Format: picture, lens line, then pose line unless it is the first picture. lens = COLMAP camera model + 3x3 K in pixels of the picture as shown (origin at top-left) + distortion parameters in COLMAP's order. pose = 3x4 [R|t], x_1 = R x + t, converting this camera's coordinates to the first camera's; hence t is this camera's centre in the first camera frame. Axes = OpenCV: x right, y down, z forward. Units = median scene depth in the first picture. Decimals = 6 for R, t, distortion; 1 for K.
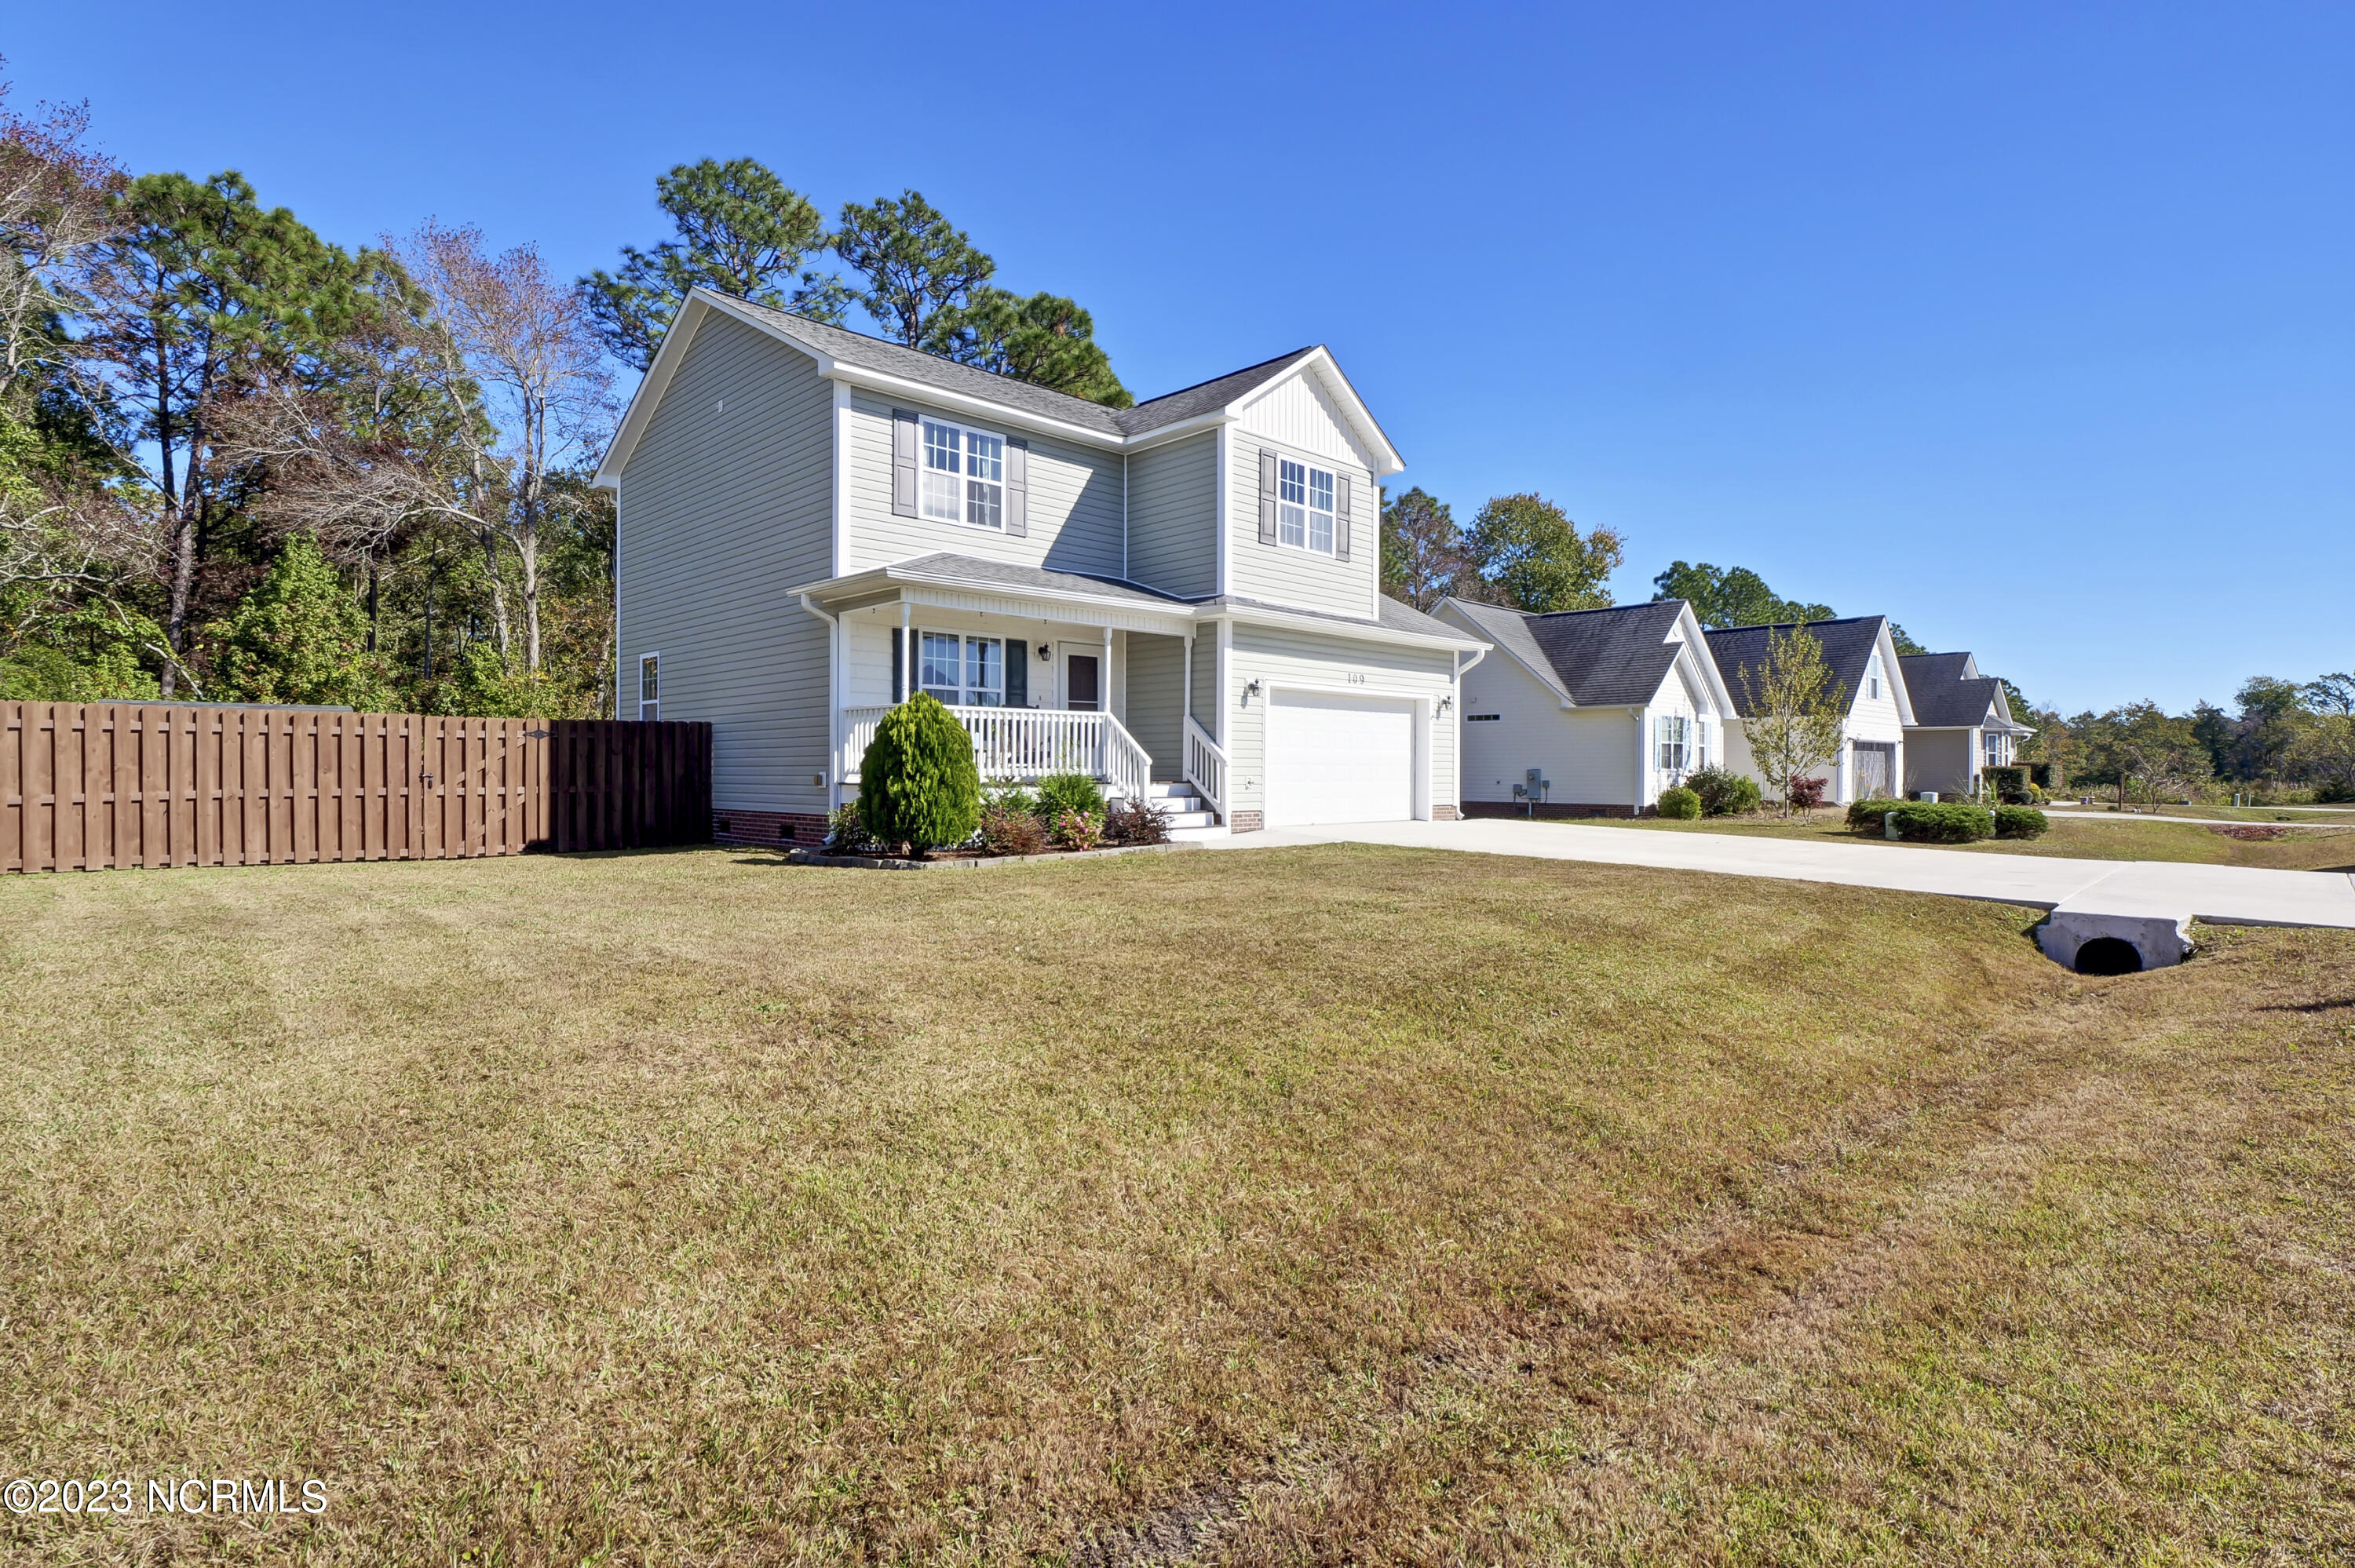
lens RADIAL K [[1182.4, 0, 1164.4], [0, 1182.4, 774.1], [0, 0, 1]] dist [-0.013067, -0.001231]
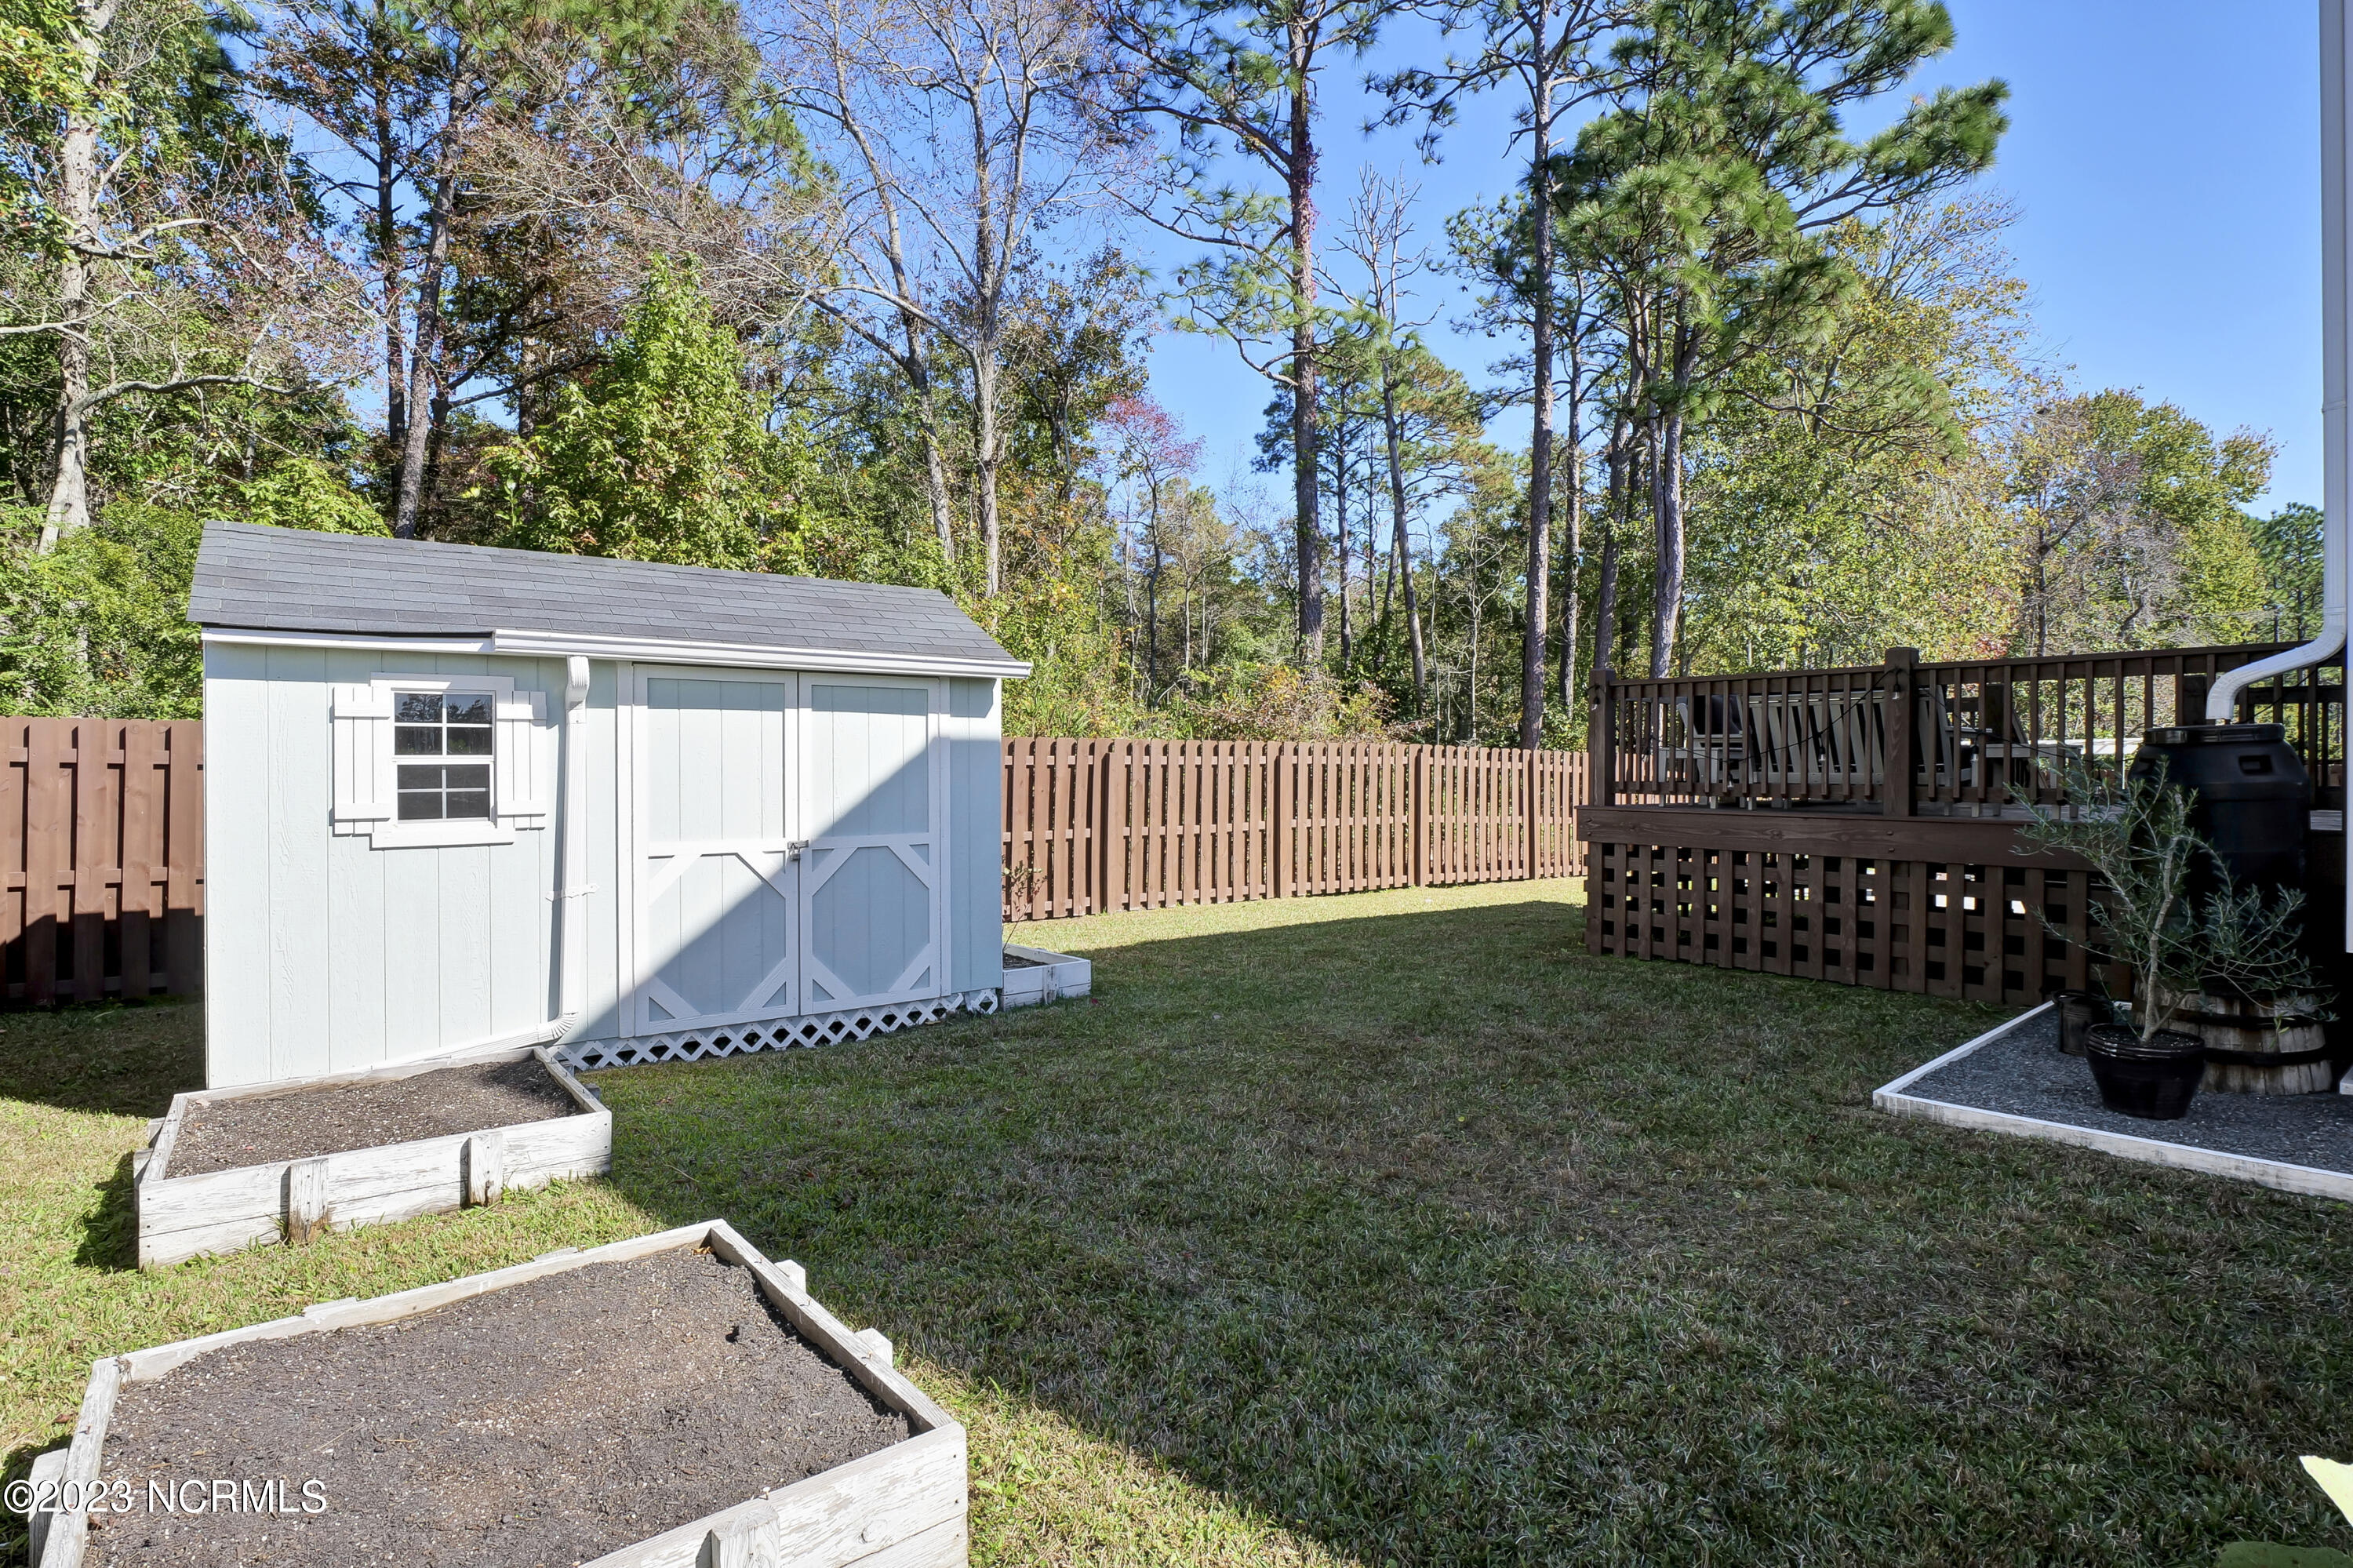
lens RADIAL K [[1181.6, 0, 1163.4], [0, 1181.6, 774.1], [0, 0, 1]] dist [-0.013067, -0.001231]
pose [[0.994154, -0.003993, -0.107896, -0.392910], [0.003286, 0.999972, -0.006727, 0.001554], [0.107920, 0.006333, 0.994139, 0.444671]]
